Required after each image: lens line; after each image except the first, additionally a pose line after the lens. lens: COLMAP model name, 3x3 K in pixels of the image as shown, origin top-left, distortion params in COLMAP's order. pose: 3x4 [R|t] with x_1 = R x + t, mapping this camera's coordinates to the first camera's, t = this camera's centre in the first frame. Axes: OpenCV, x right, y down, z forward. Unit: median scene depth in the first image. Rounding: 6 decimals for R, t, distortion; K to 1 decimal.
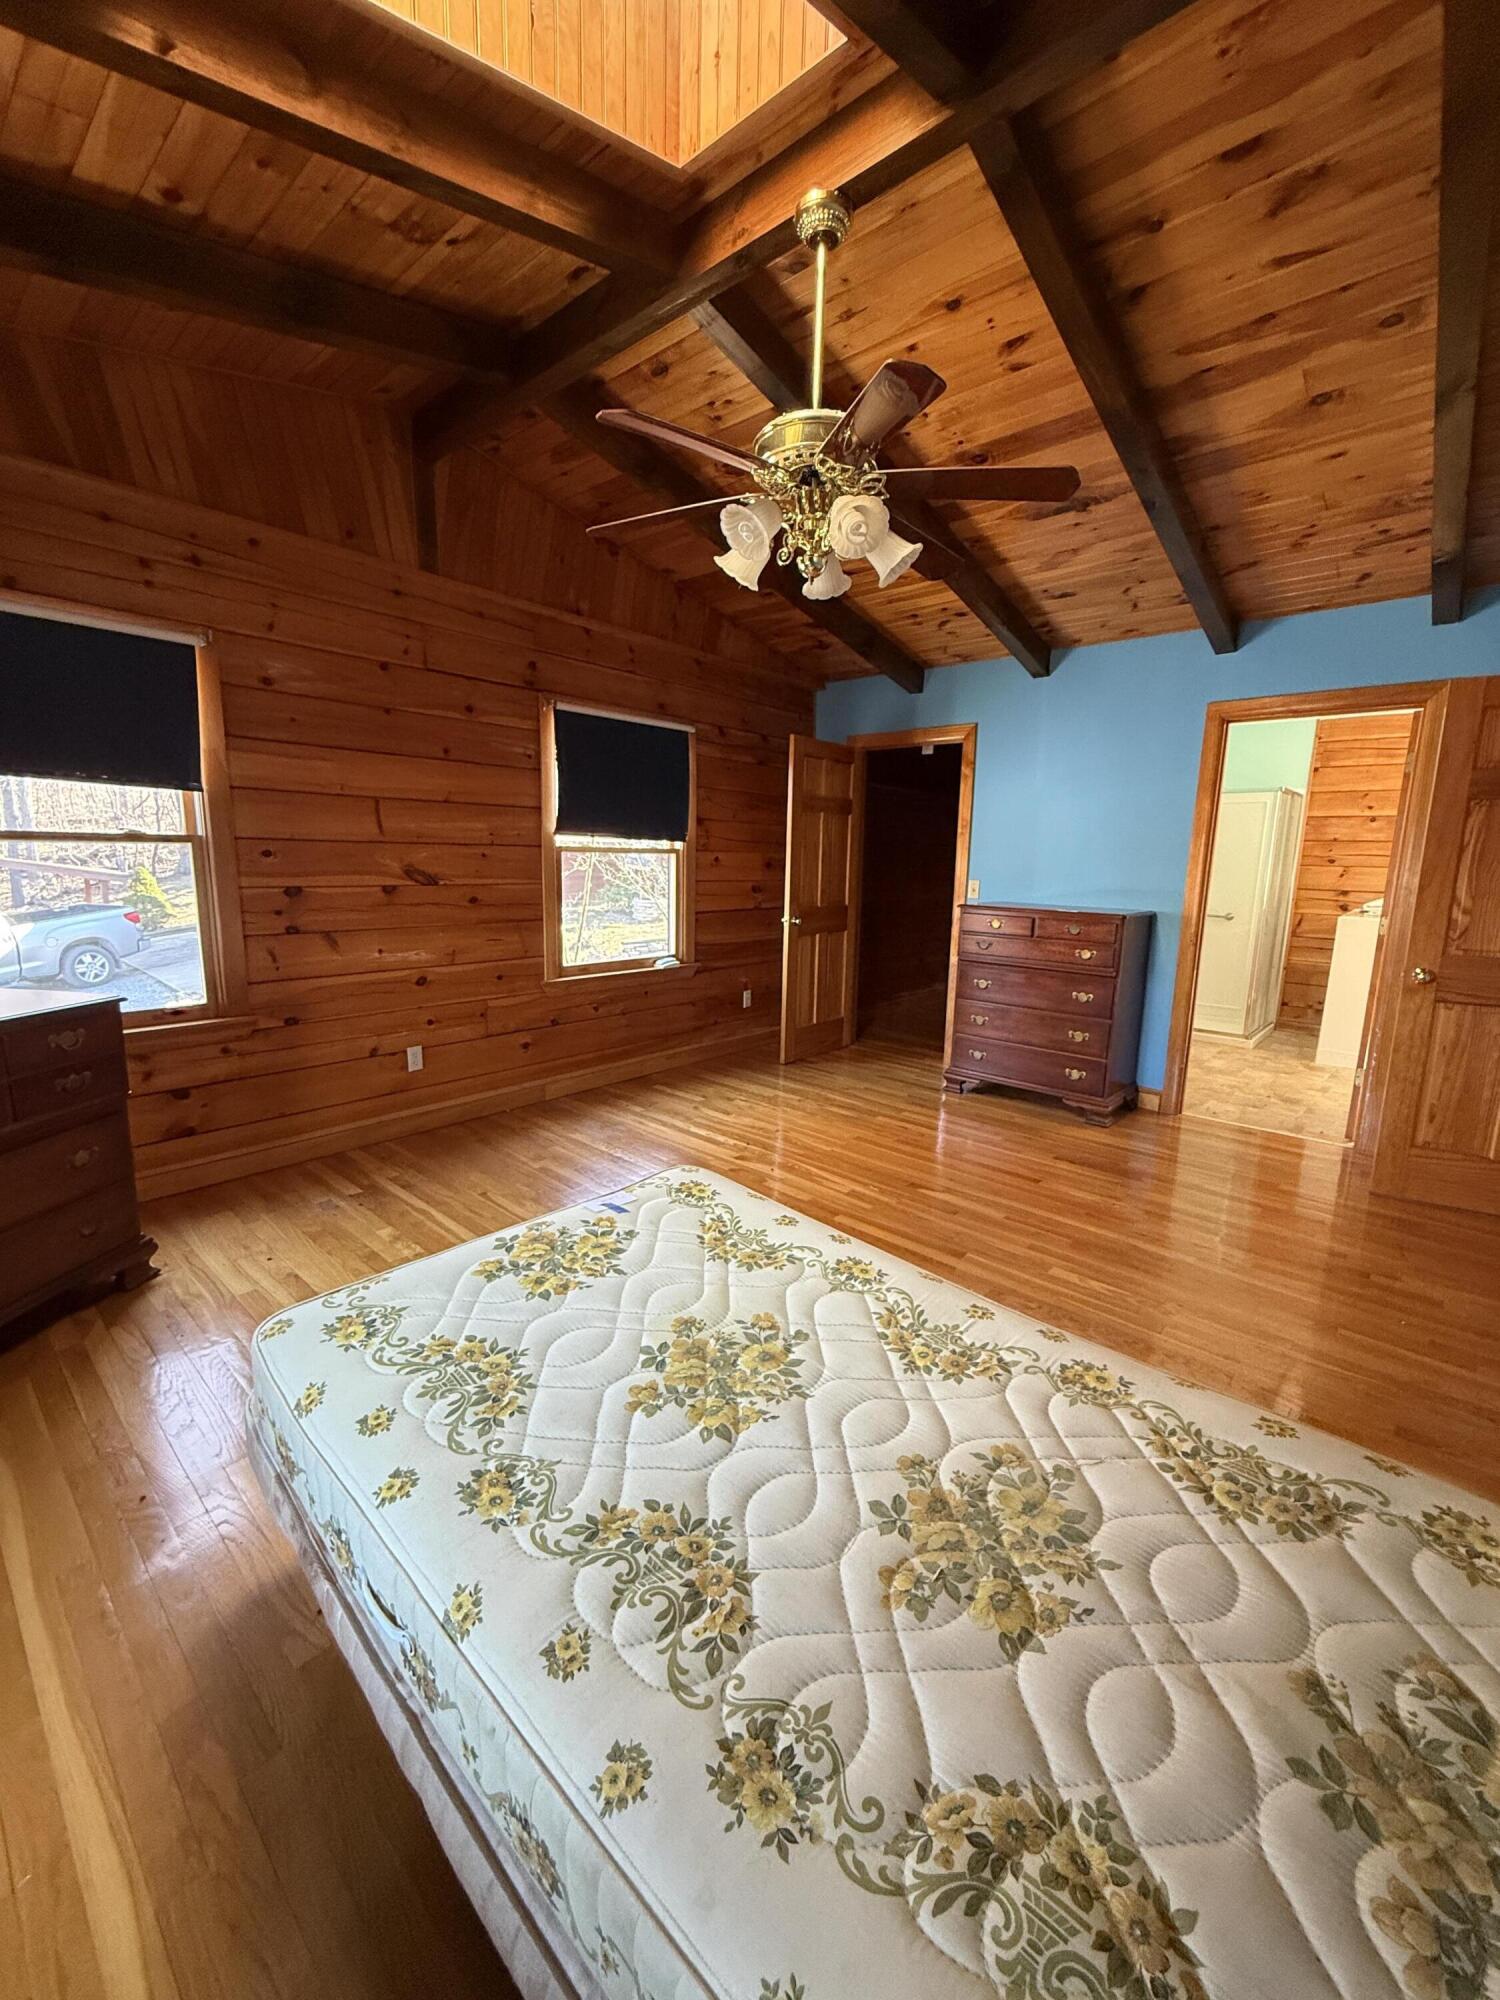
lens RADIAL K [[799.0, 0, 750.3], [0, 799.0, 994.3], [0, 0, 1]] dist [-0.001906, 0.000371]
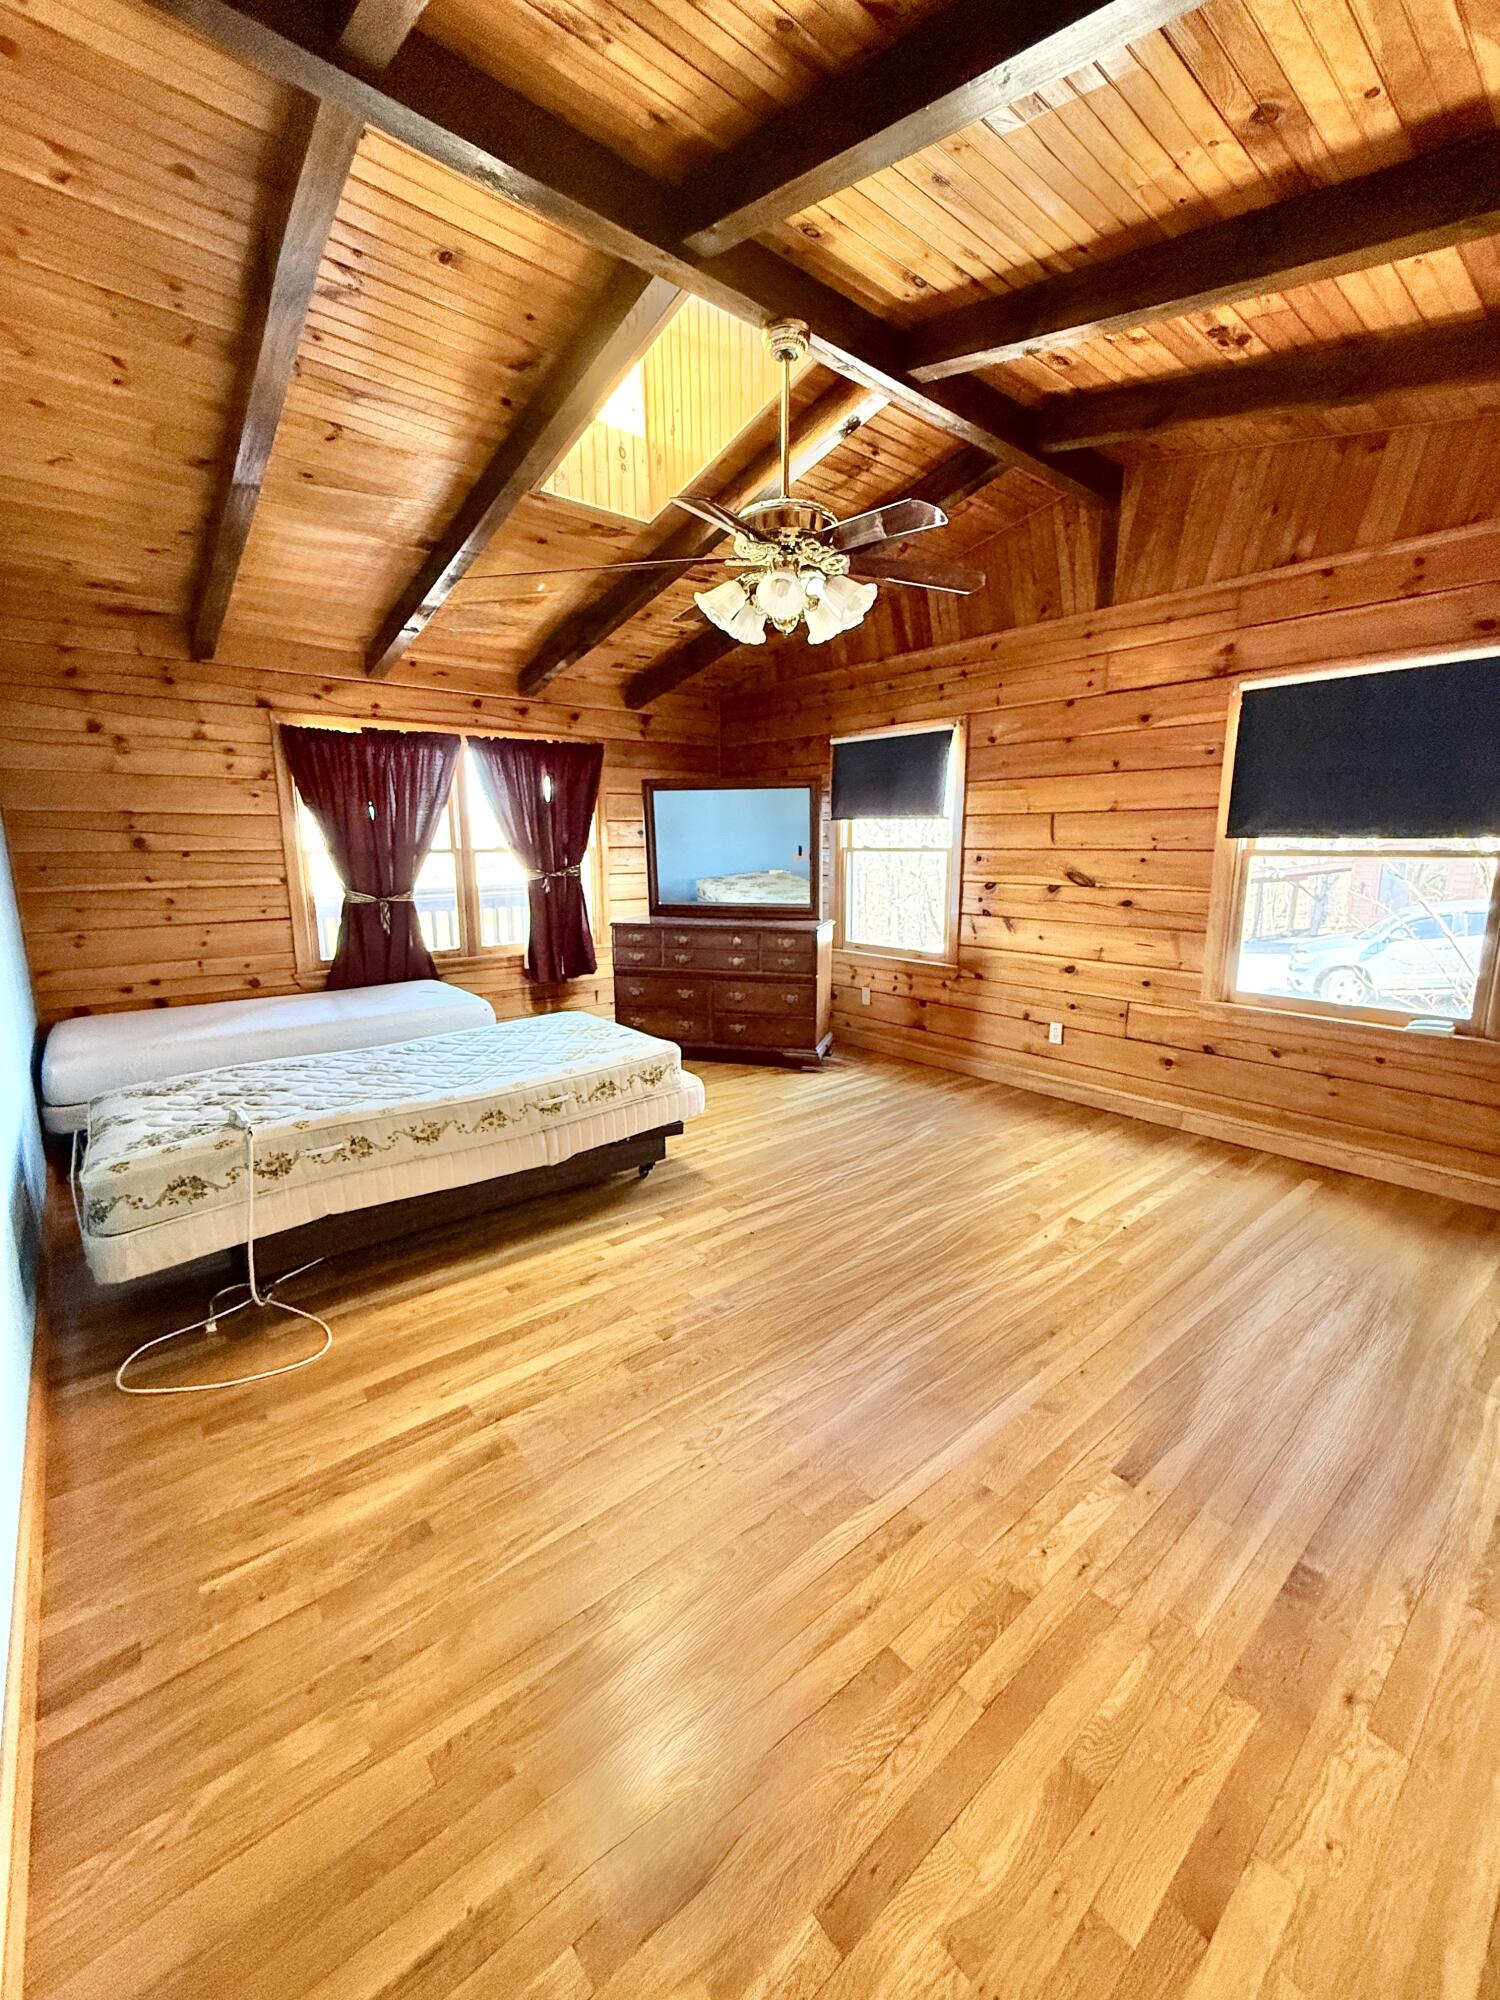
lens RADIAL K [[799.0, 0, 748.6], [0, 799.0, 996.1], [0, 0, 1]] dist [-0.001906, 0.000371]
pose [[-0.154951, 0.168072, -0.973521, 0.787363], [-0.167974, 0.966592, 0.193611, -0.124074], [0.973537, 0.193526, -0.121542, 0.694471]]
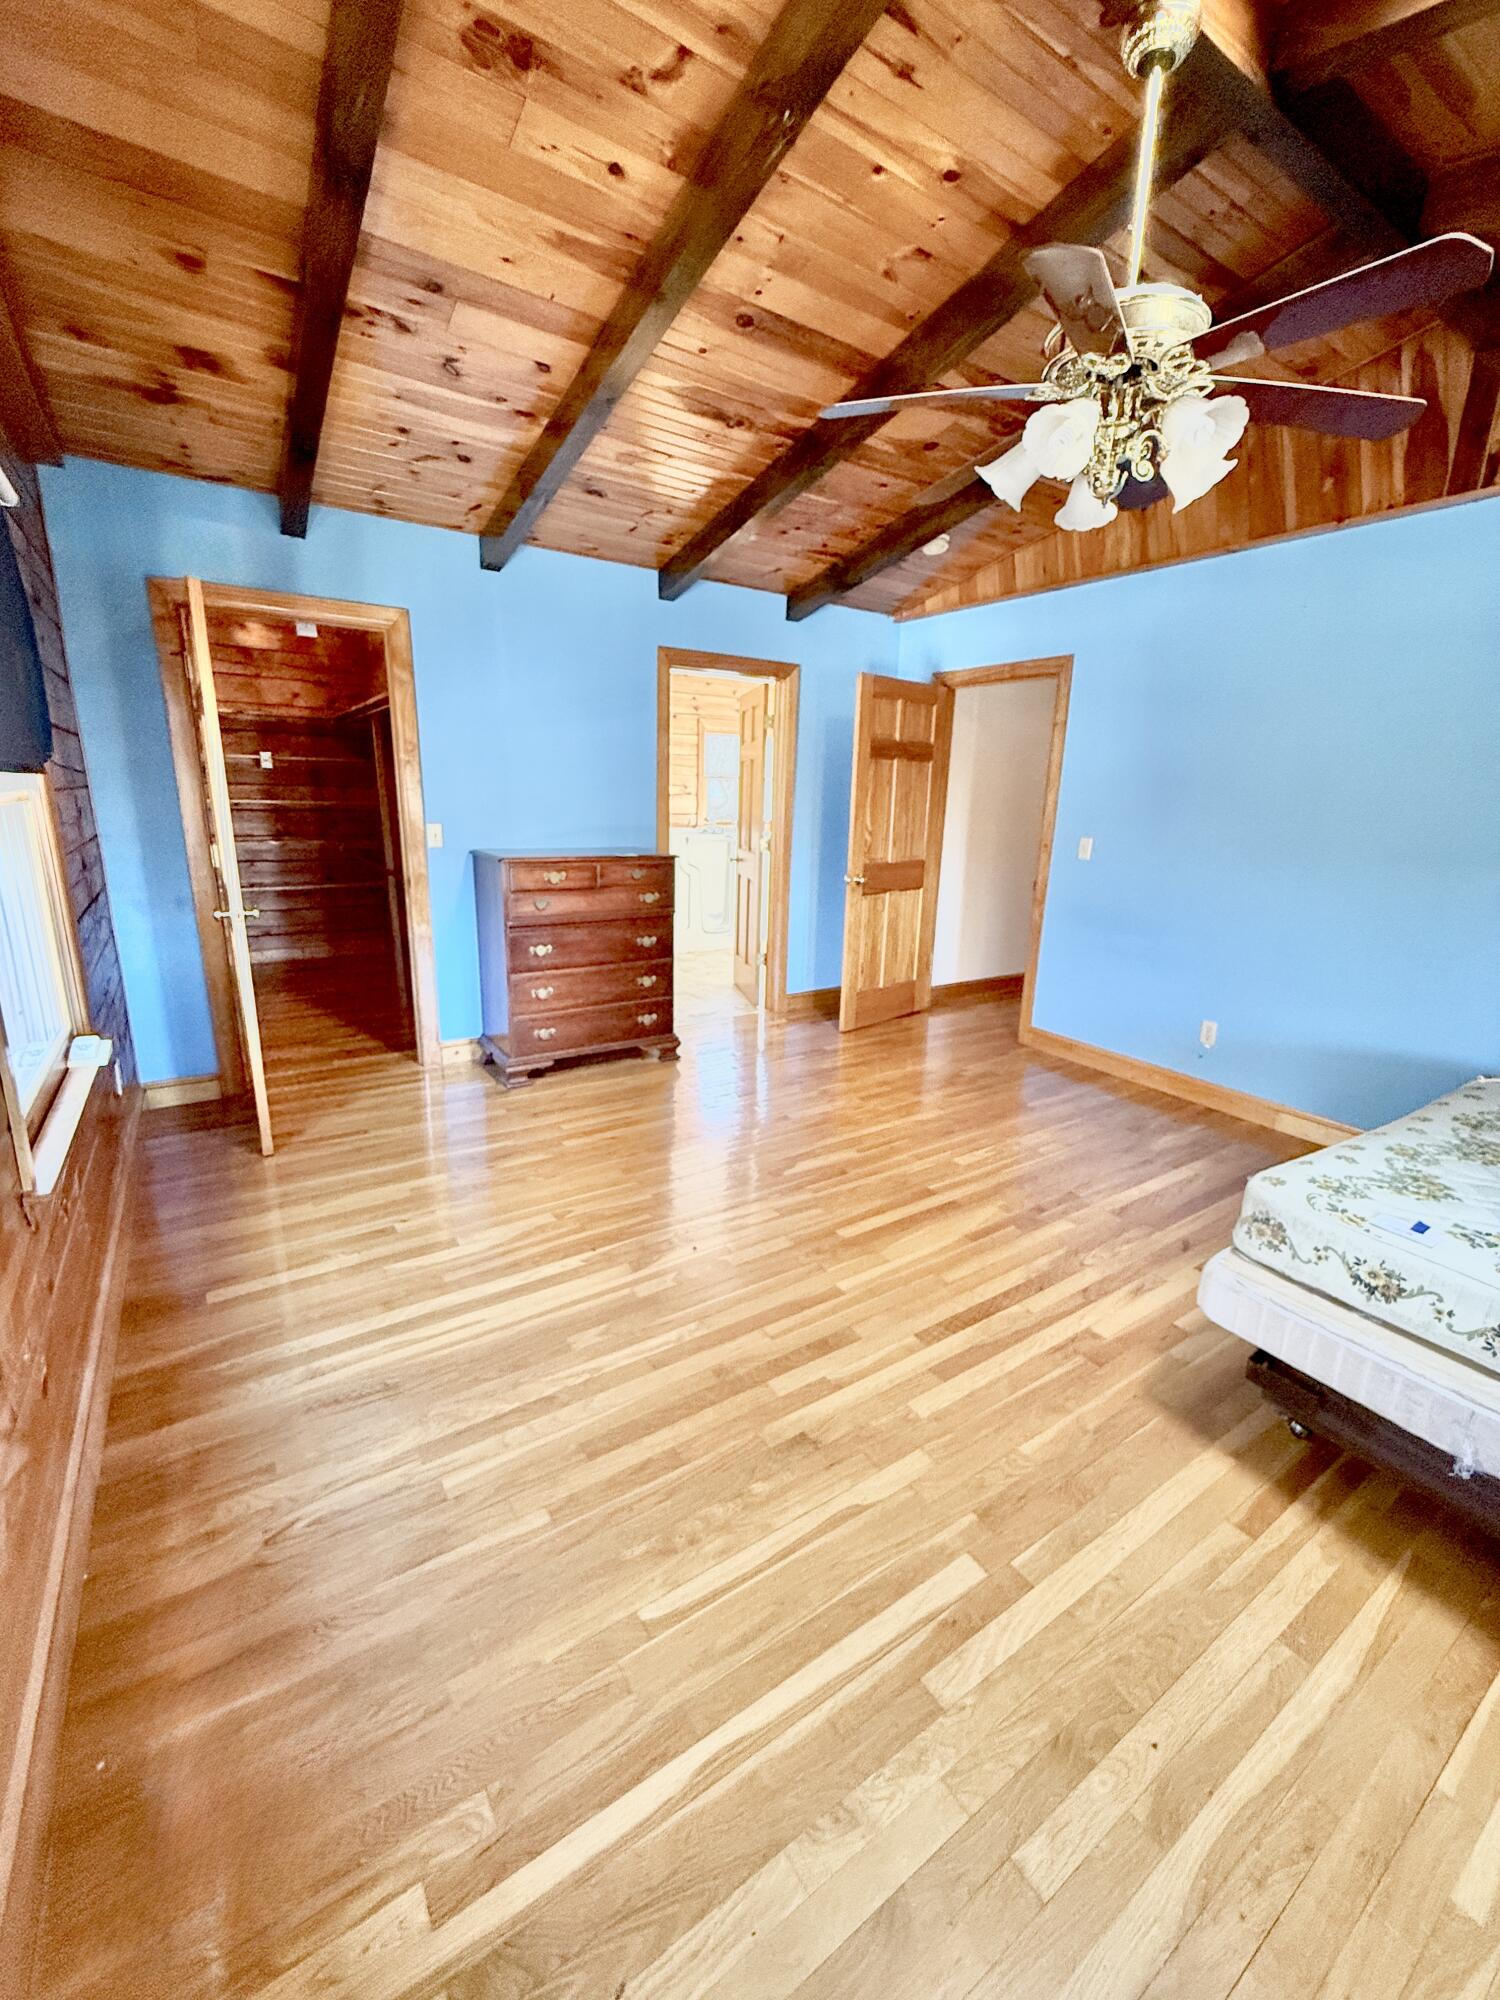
lens RADIAL K [[799.0, 0, 755.0], [0, 799.0, 995.5], [0, 0, 1]] dist [-0.001906, 0.000371]
pose [[0.251688, -0.255563, 0.933456, -0.542176], [0.142983, 0.963740, 0.225302, -0.151077], [-0.957188, 0.076763, 0.279104, 0.669836]]
